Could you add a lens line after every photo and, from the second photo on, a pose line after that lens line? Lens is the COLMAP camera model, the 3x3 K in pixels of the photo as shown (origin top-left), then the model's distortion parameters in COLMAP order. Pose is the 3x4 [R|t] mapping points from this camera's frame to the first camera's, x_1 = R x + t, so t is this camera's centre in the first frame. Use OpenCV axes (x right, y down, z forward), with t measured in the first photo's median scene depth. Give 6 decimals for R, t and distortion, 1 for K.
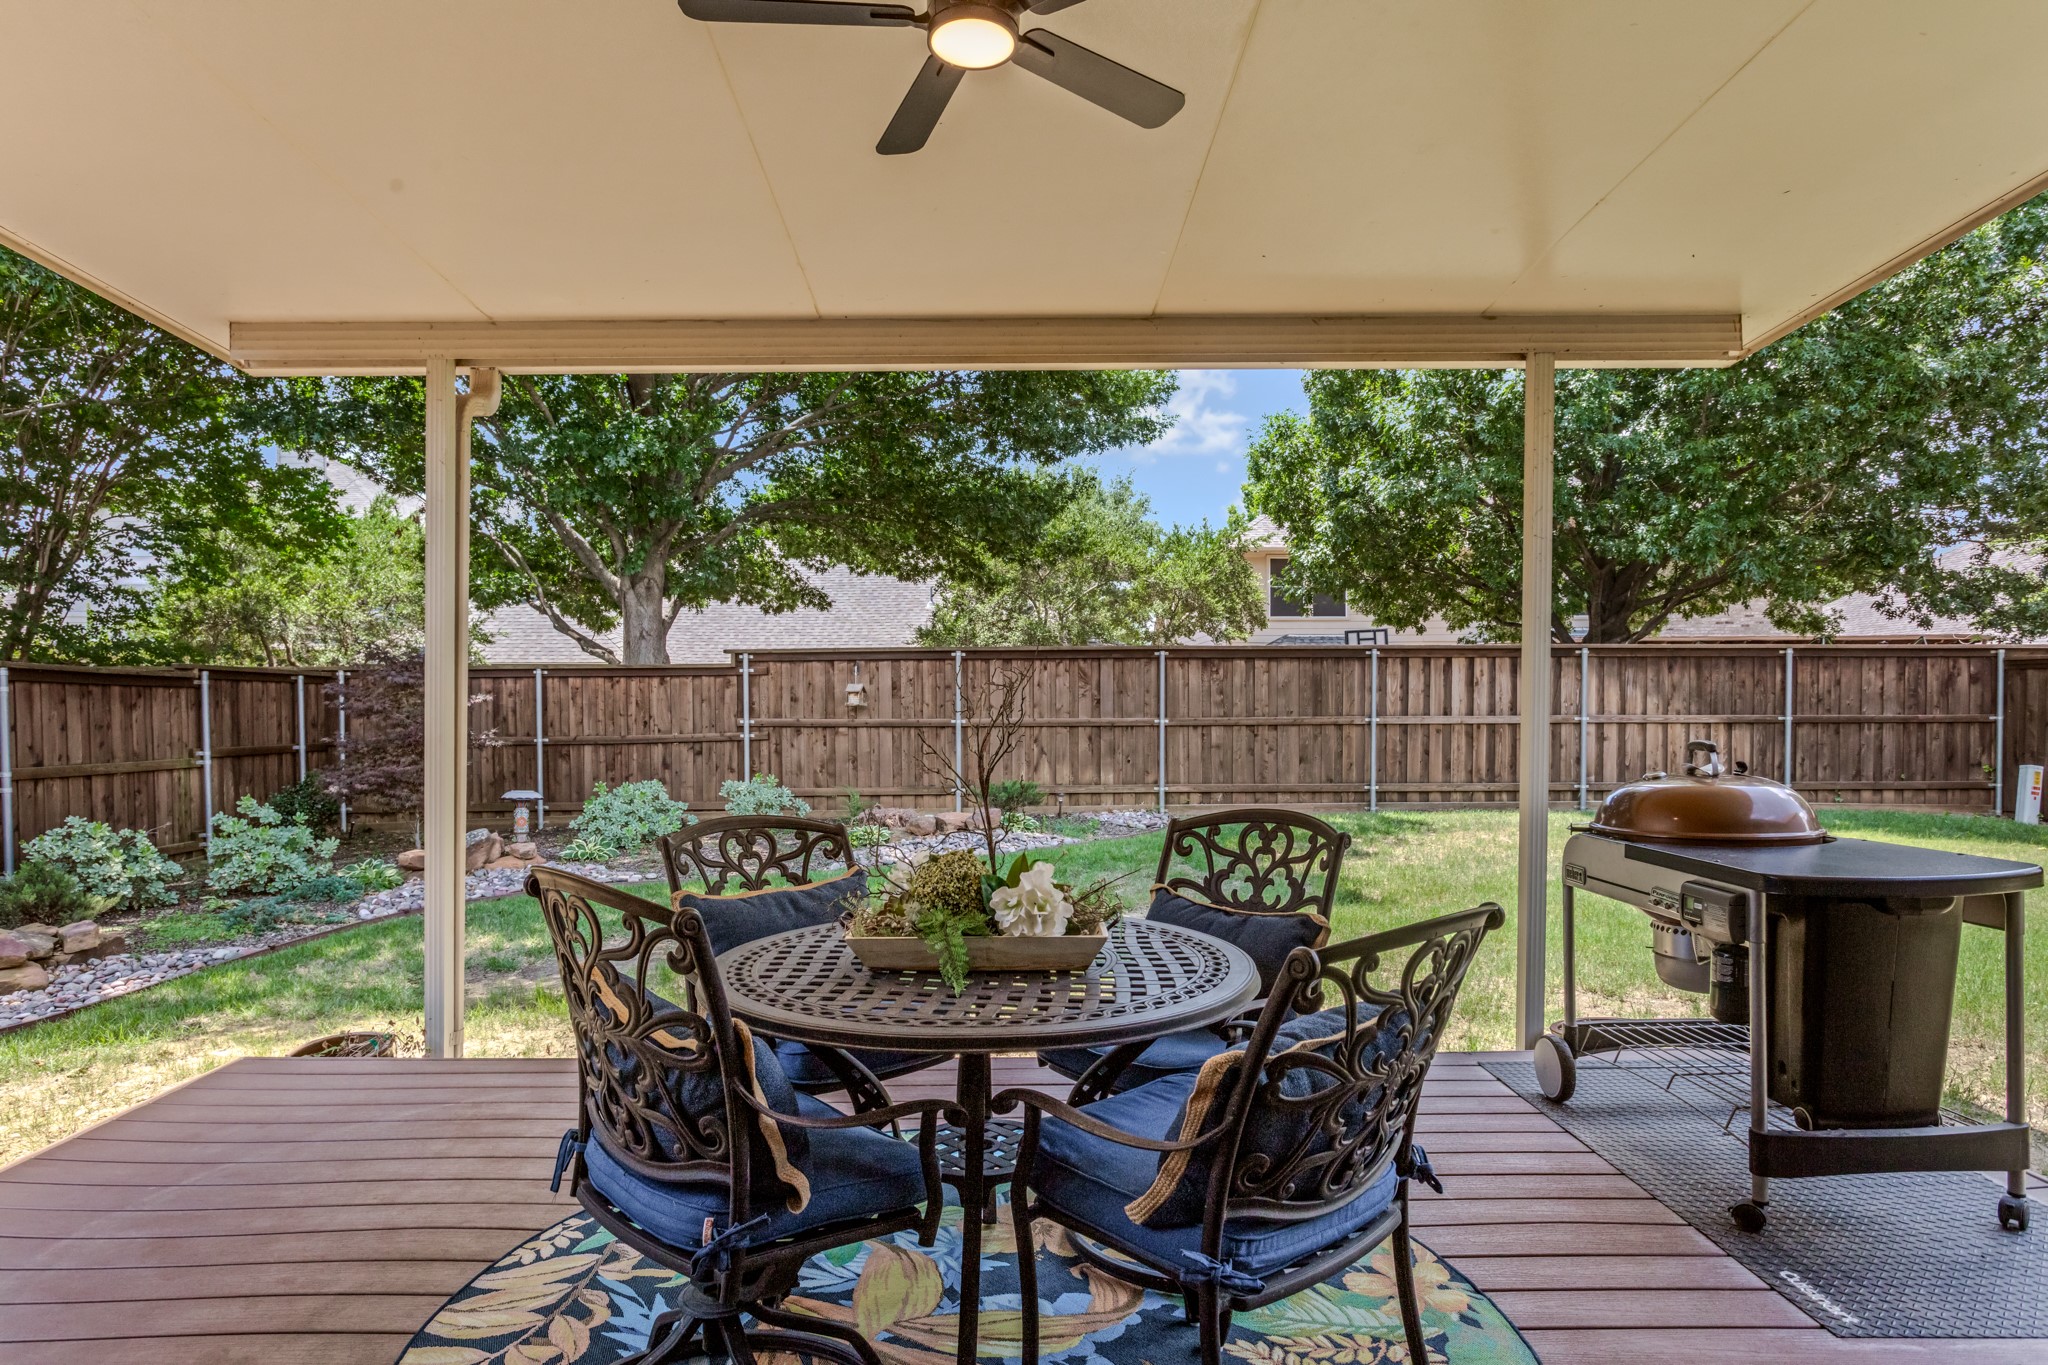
lens RADIAL K [[1176.7, 0, 1036.4], [0, 1176.7, 734.1], [0, 0, 1]] dist [0.008140, 0.000057]
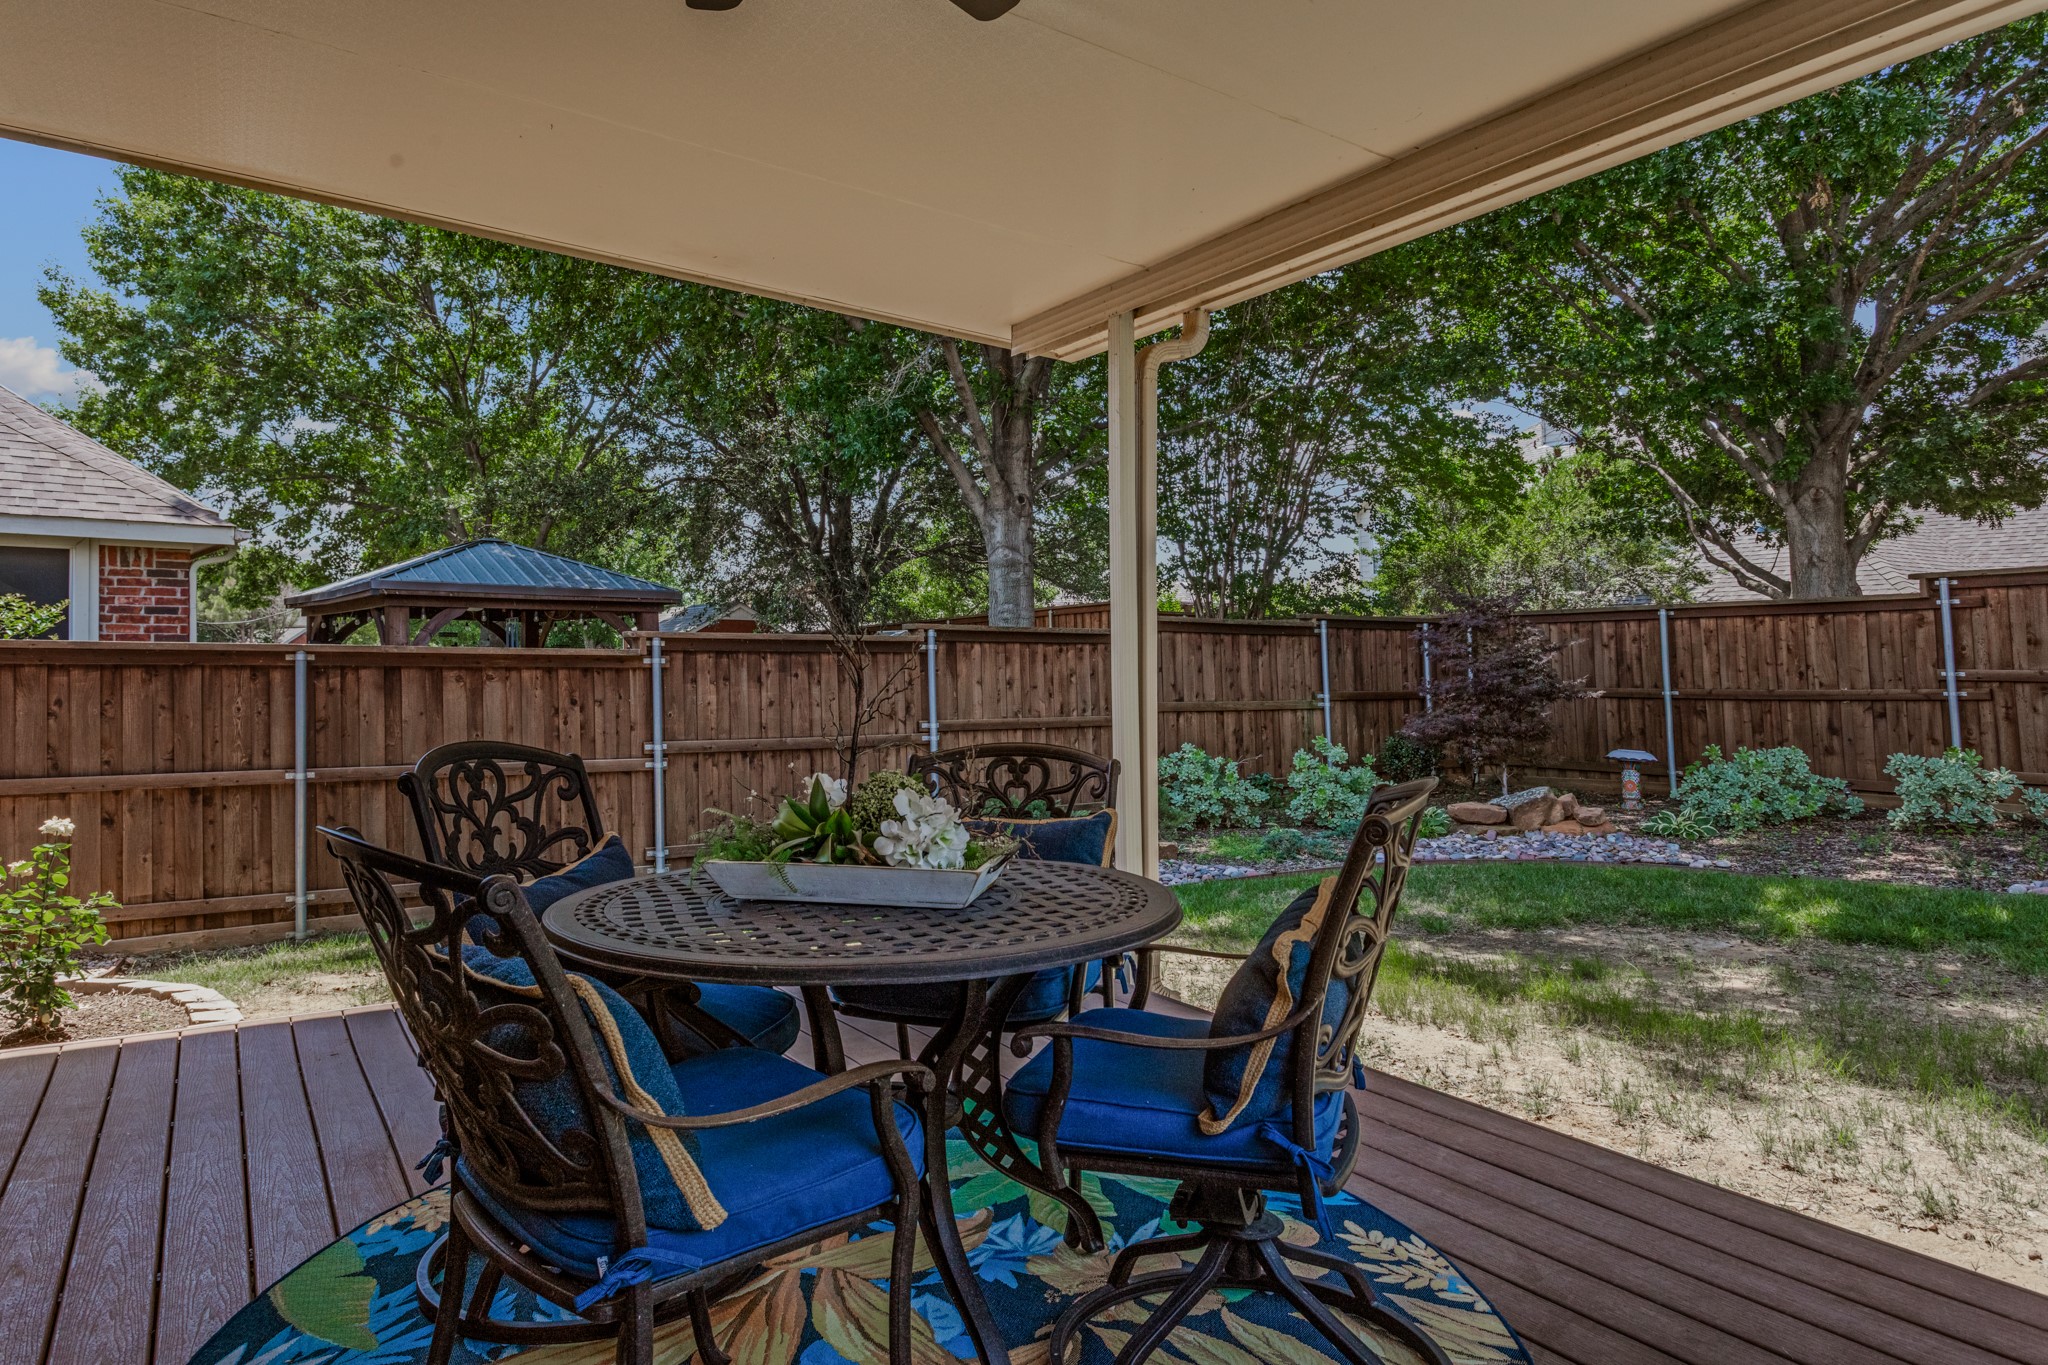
lens RADIAL K [[1335.5, 0, 1019.7], [0, 1335.5, 676.9], [0, 0, 1]] dist [0.006251, 0.000460]
pose [[0.505664, 0.010186, -0.862670, 0.171242], [-0.022333, 0.999750, -0.001286, 0.005164], [0.862441, 0.019916, 0.505765, 0.107576]]
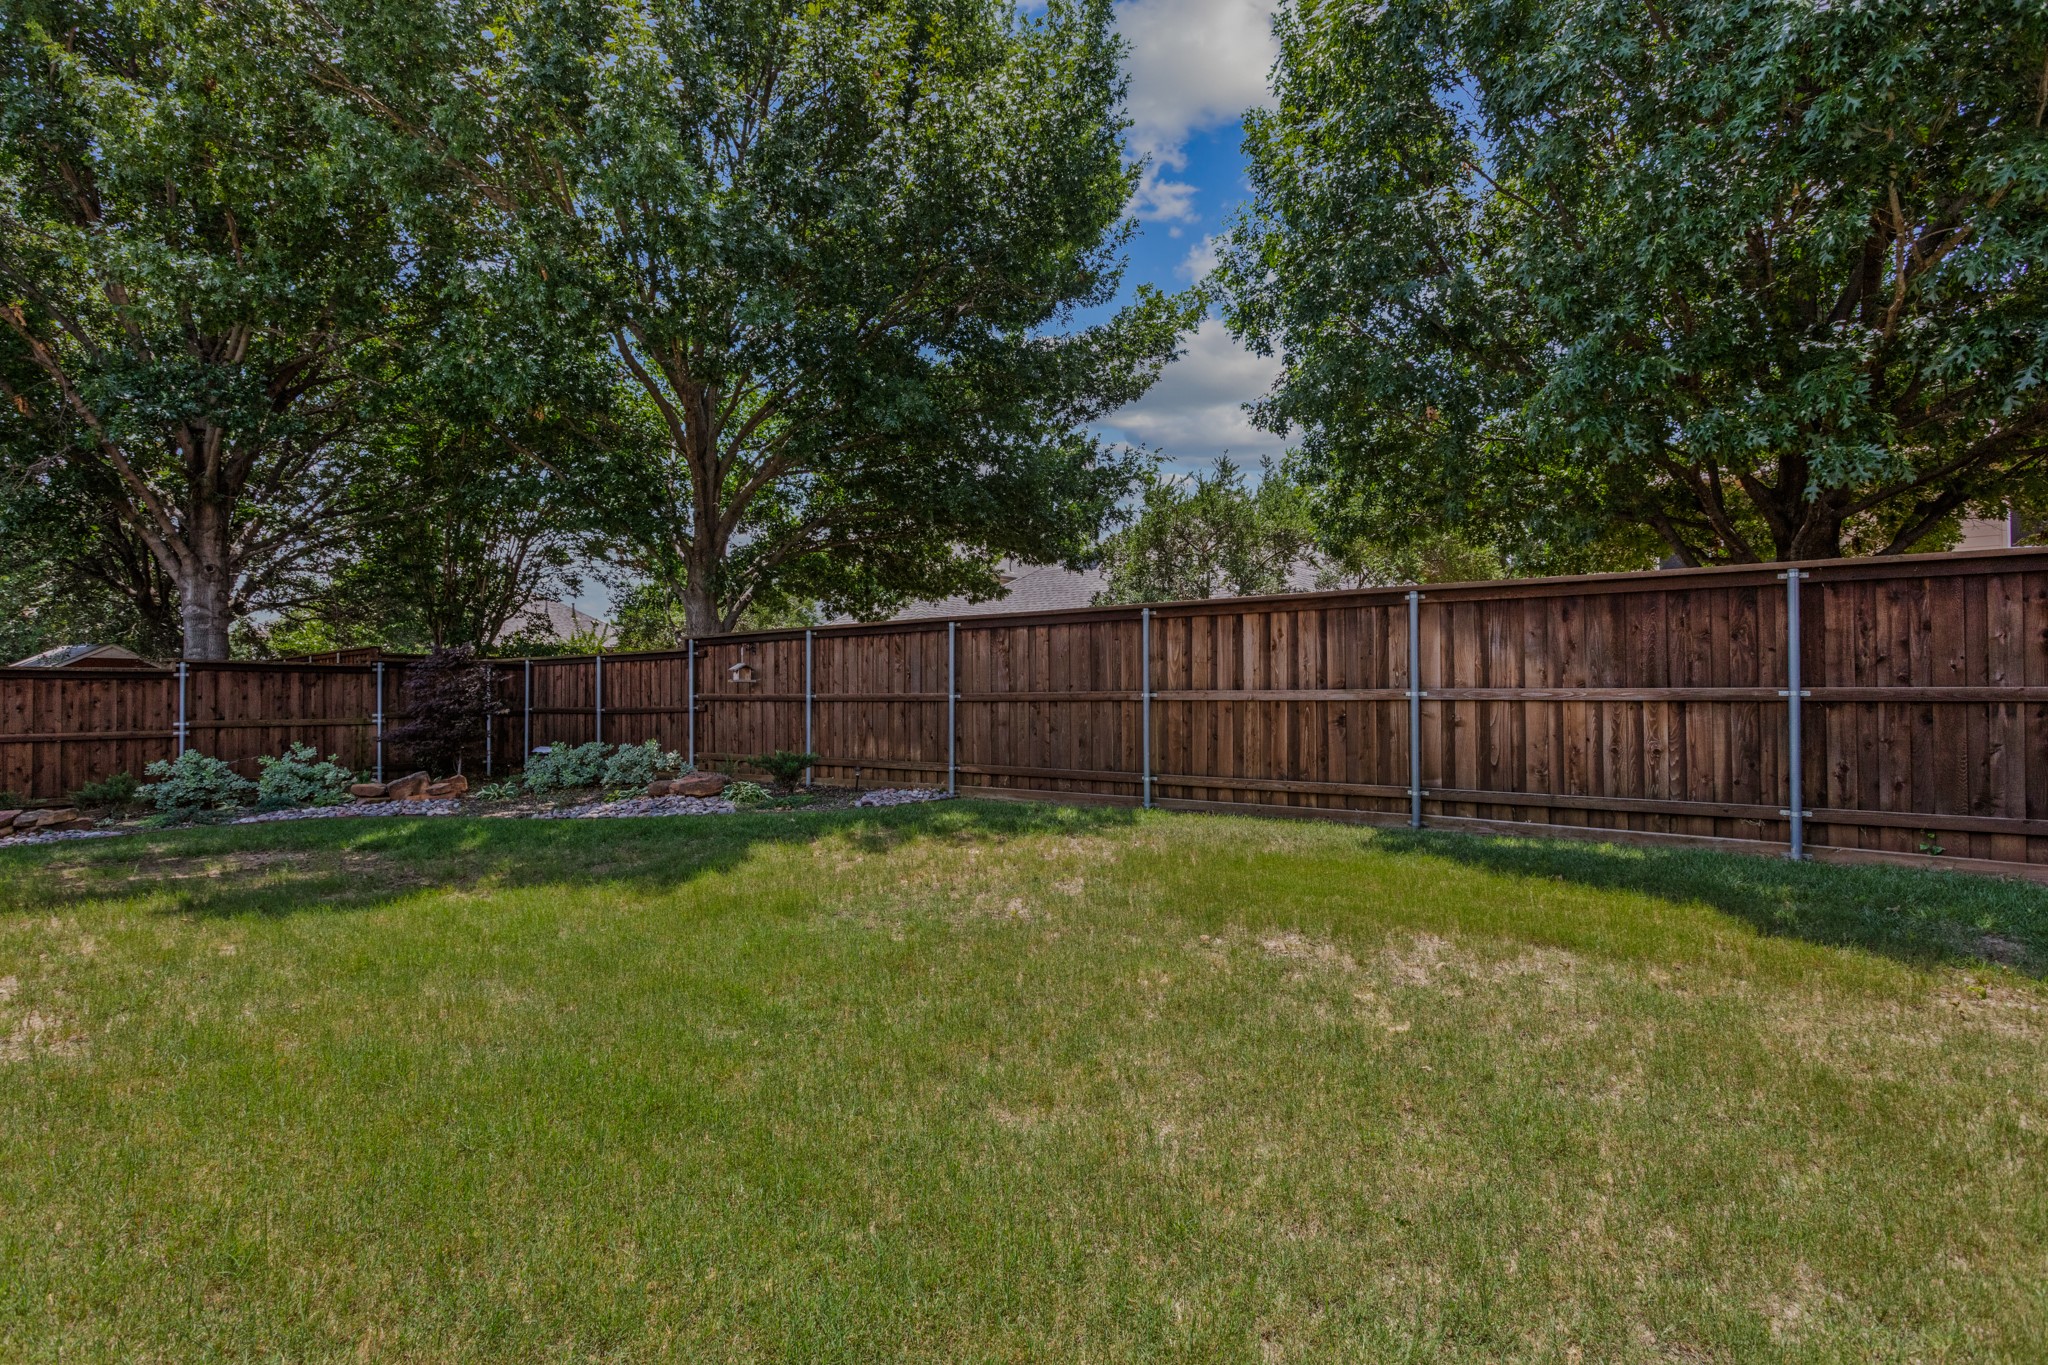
lens RADIAL K [[1071.4, 0, 1025.4], [0, 1071.4, 682.4], [0, 0, 1]] dist [-0.000323, 0.000411]
pose [[0.760026, -0.005776, -0.649867, 0.696040], [-0.010942, 0.999705, -0.021683, -0.003867], [0.649800, 0.023590, 0.759739, 0.380193]]
